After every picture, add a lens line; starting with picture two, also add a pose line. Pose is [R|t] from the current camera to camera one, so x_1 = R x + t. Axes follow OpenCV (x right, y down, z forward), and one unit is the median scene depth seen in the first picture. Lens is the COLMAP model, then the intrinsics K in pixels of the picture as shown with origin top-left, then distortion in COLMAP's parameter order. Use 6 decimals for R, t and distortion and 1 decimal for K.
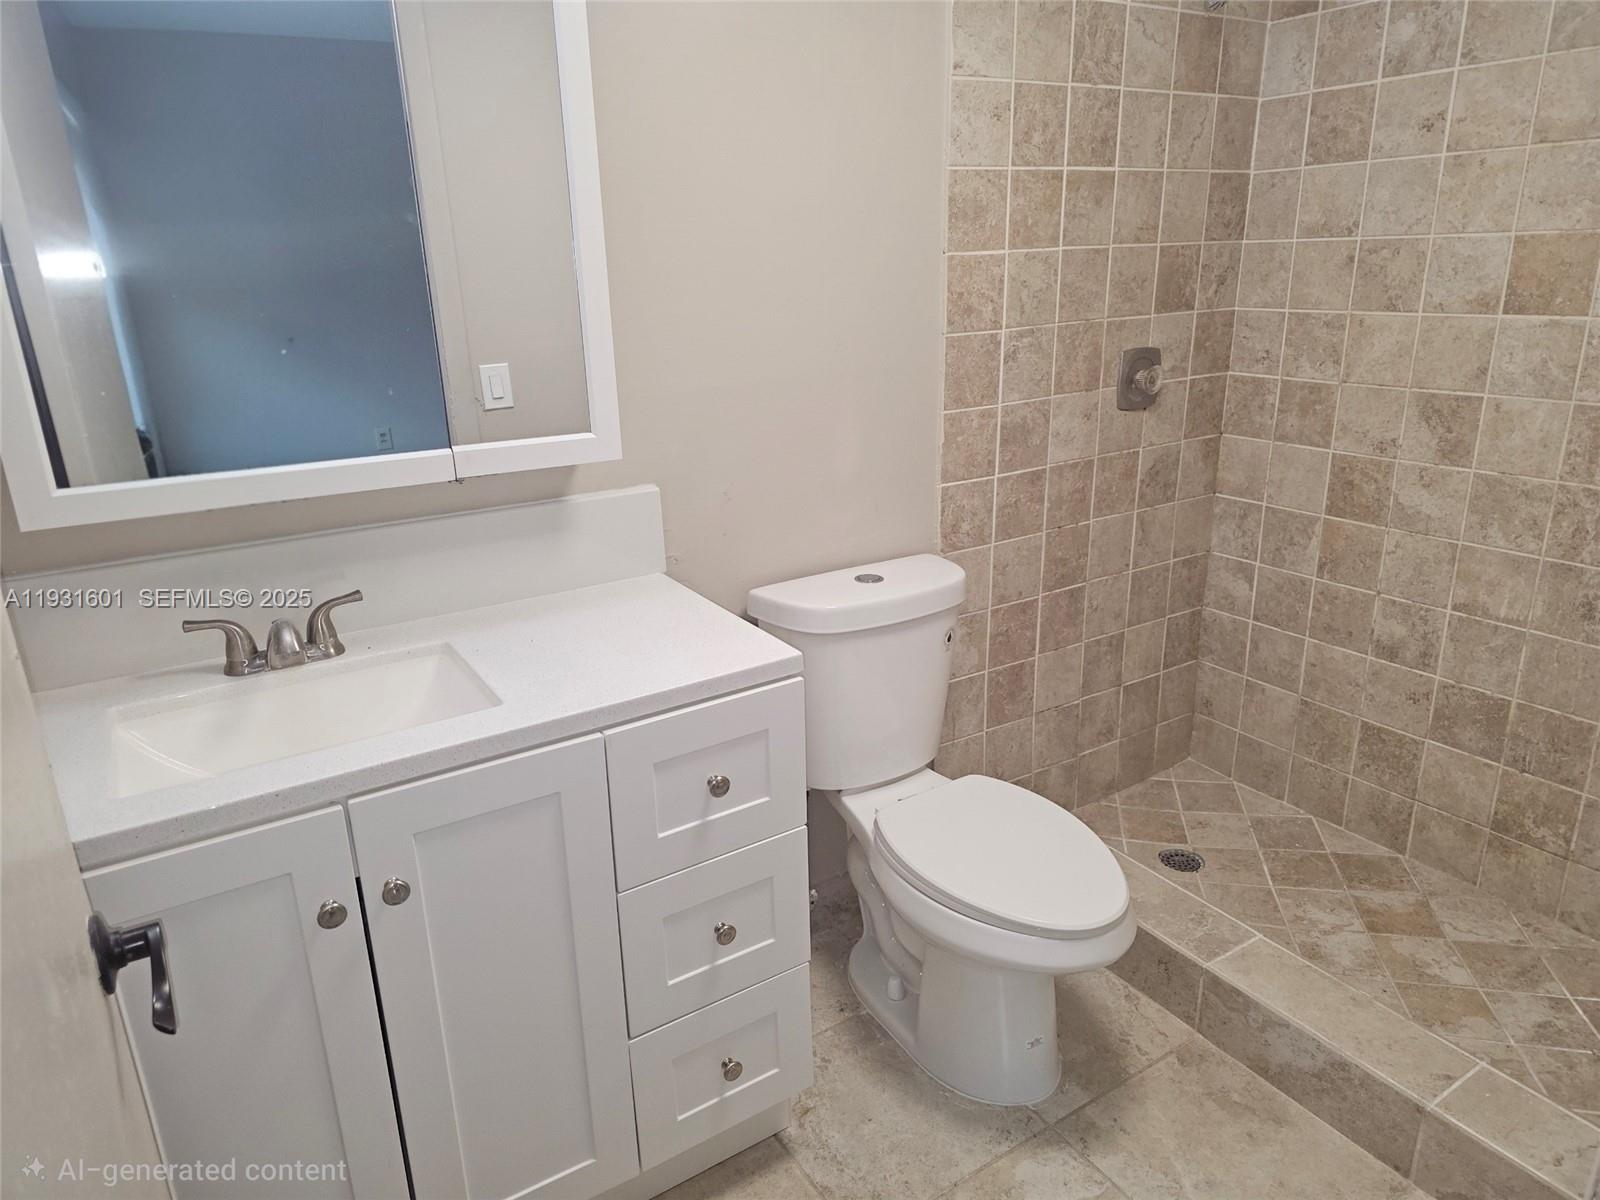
lens RADIAL K [[1082.8, 0, 800.0], [0, 1082.8, 600.0], [0, 0, 1]] dist [0.048659, 0.001421]
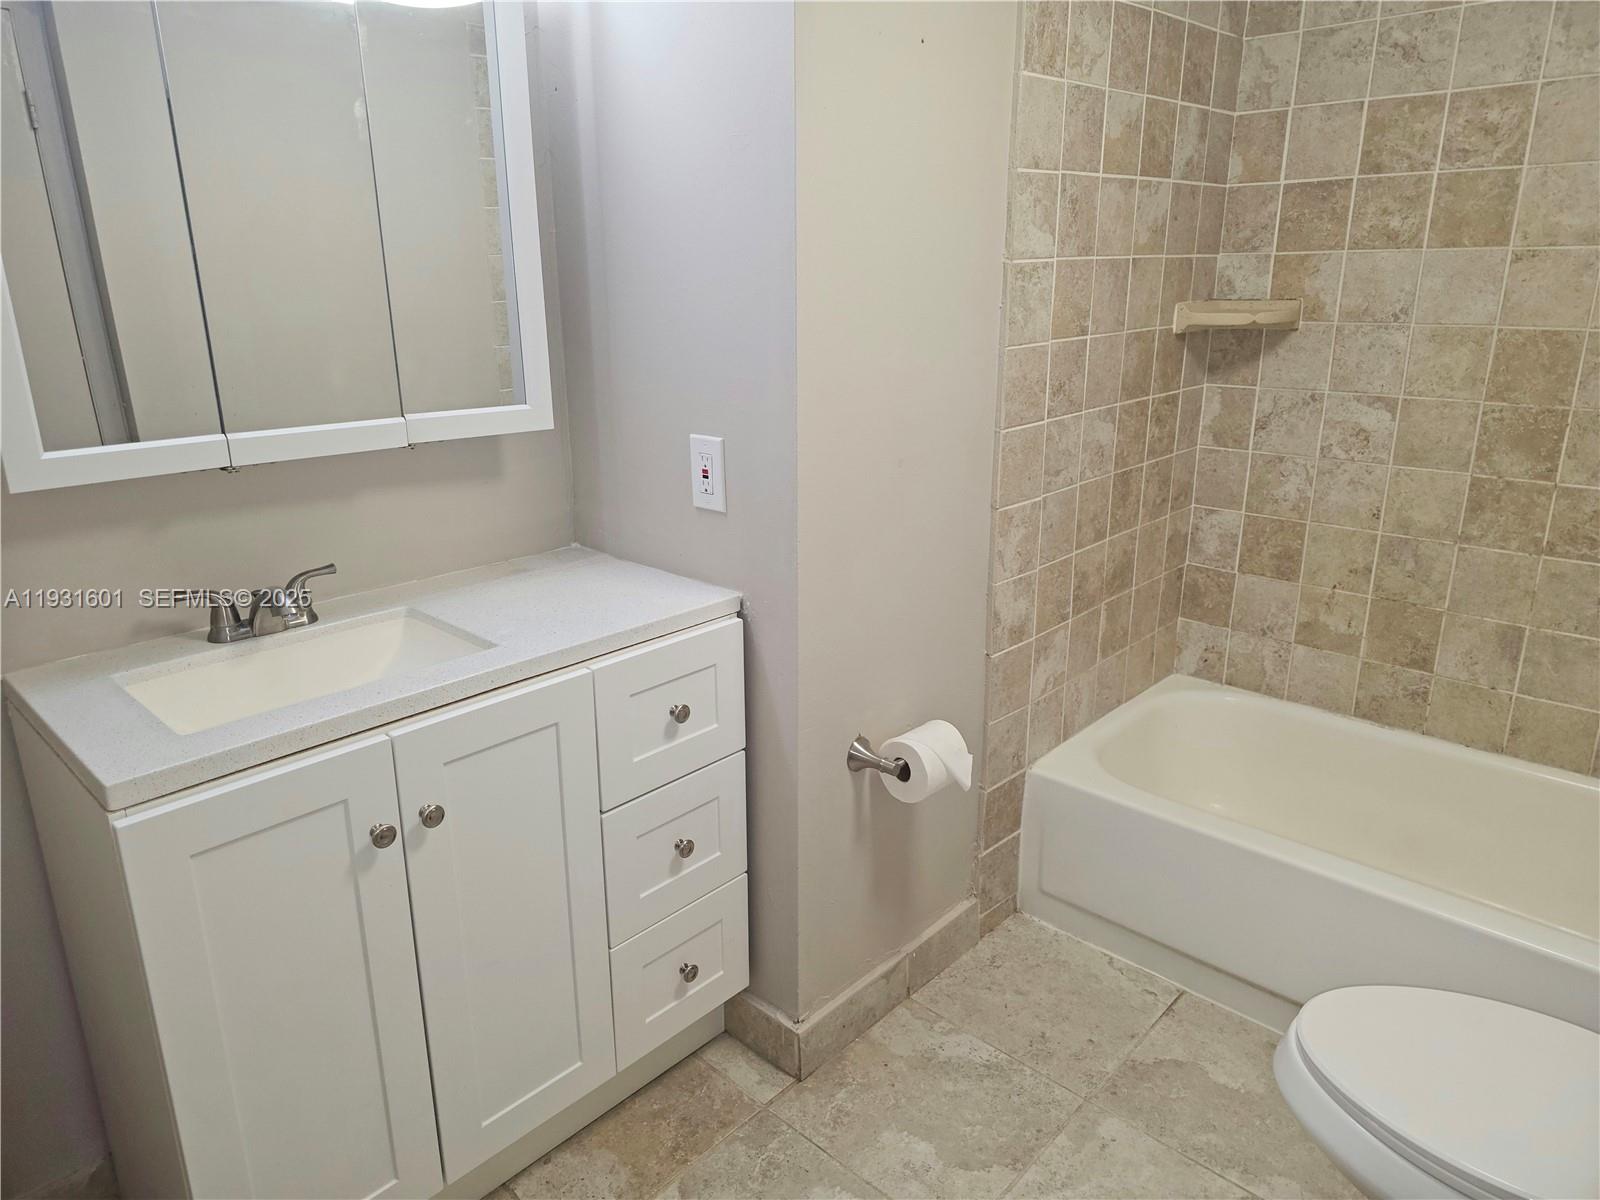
lens RADIAL K [[1071.5, 0, 800.0], [0, 1071.5, 600.0], [0, 0, 1]] dist [0.090461, -0.002185]
pose [[0.976385, -0.047454, 0.210760, -0.199801], [0.045945, 0.998871, 0.012054, 0.049056], [-0.211094, -0.002086, 0.977464, -0.125585]]
